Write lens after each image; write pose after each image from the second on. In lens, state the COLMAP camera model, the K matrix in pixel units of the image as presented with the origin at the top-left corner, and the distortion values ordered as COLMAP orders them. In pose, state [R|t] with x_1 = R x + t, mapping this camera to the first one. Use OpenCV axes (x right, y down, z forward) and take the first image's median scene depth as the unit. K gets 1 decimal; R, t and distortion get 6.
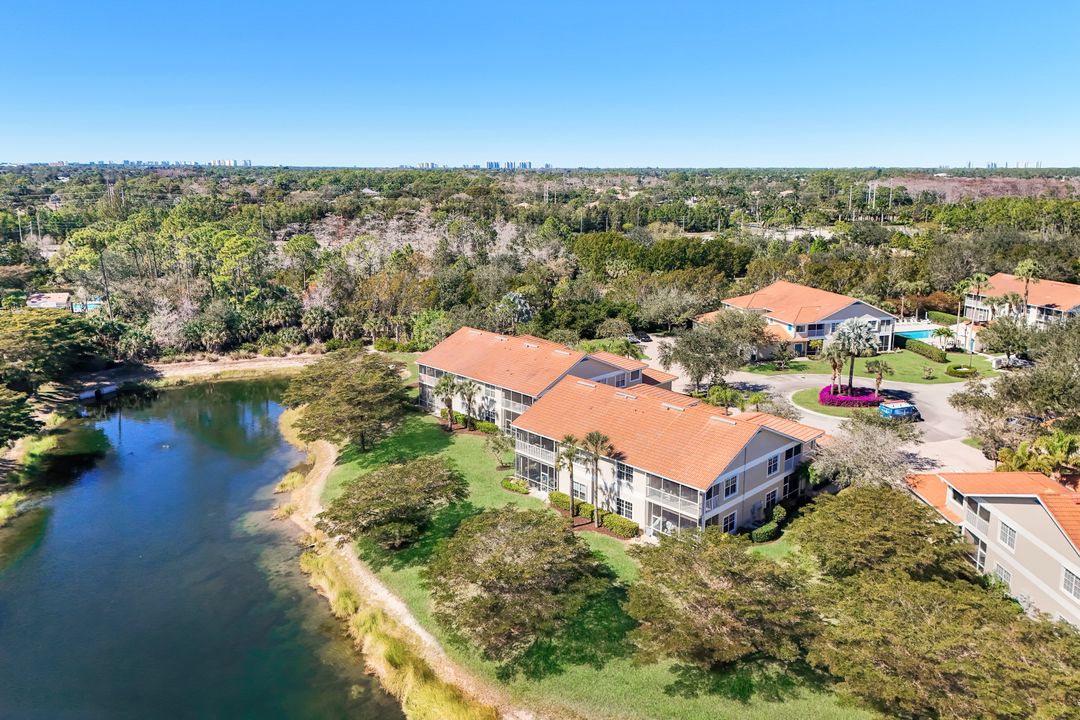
lens RADIAL K [[784.1, 0, 526.9], [0, 784.1, 304.2], [0, 0, 1]] dist [0.039382, -0.002885]
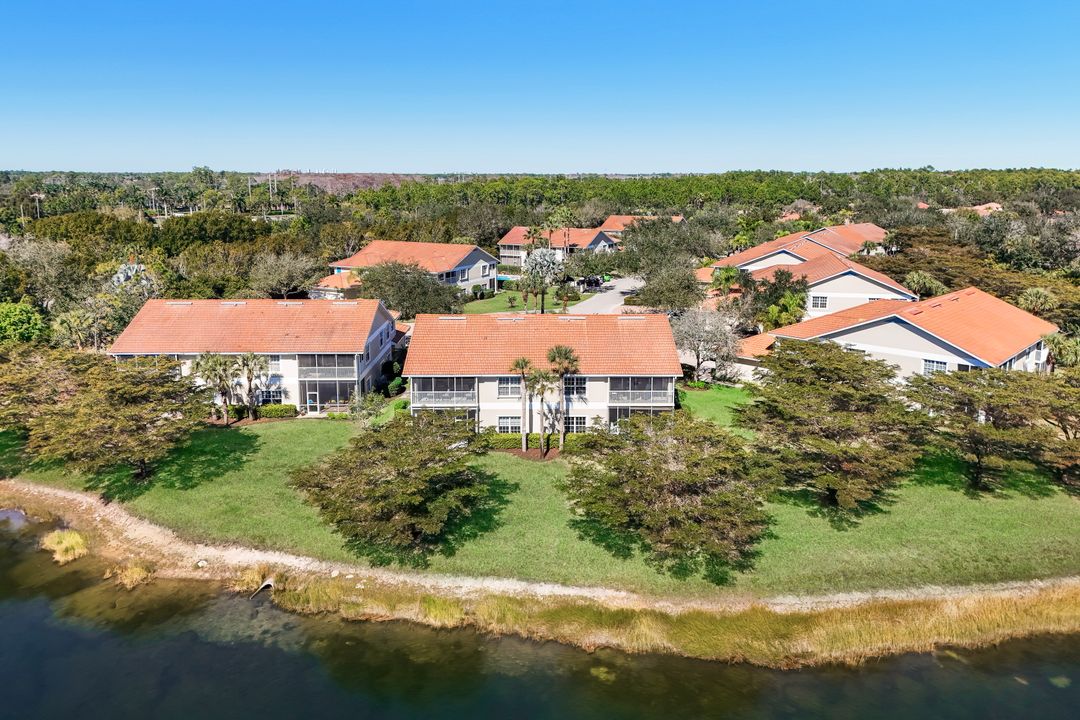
lens RADIAL K [[804.1, 0, 540.6], [0, 804.1, 303.3], [0, 0, 1]] dist [0.050511, 0.001790]
pose [[0.686854, -0.113731, 0.717842, -0.578110], [0.122832, 0.991638, 0.039581, 0.072934], [-0.716341, 0.060987, 0.695080, 0.356874]]
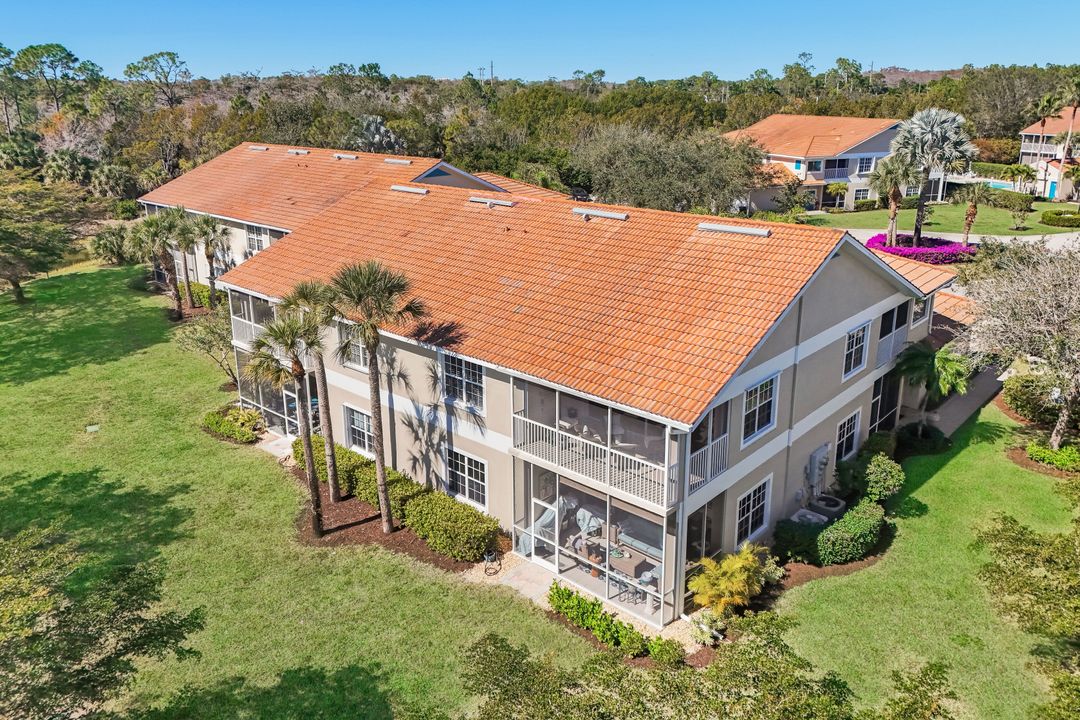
lens RADIAL K [[804.1, 0, 540.6], [0, 804.1, 303.3], [0, 0, 1]] dist [0.050511, 0.001790]
pose [[0.997293, -0.022478, 0.070008, 0.134890], [0.015878, 0.995498, 0.093440, 0.145009], [-0.071793, -0.092076, 0.993161, 0.633933]]
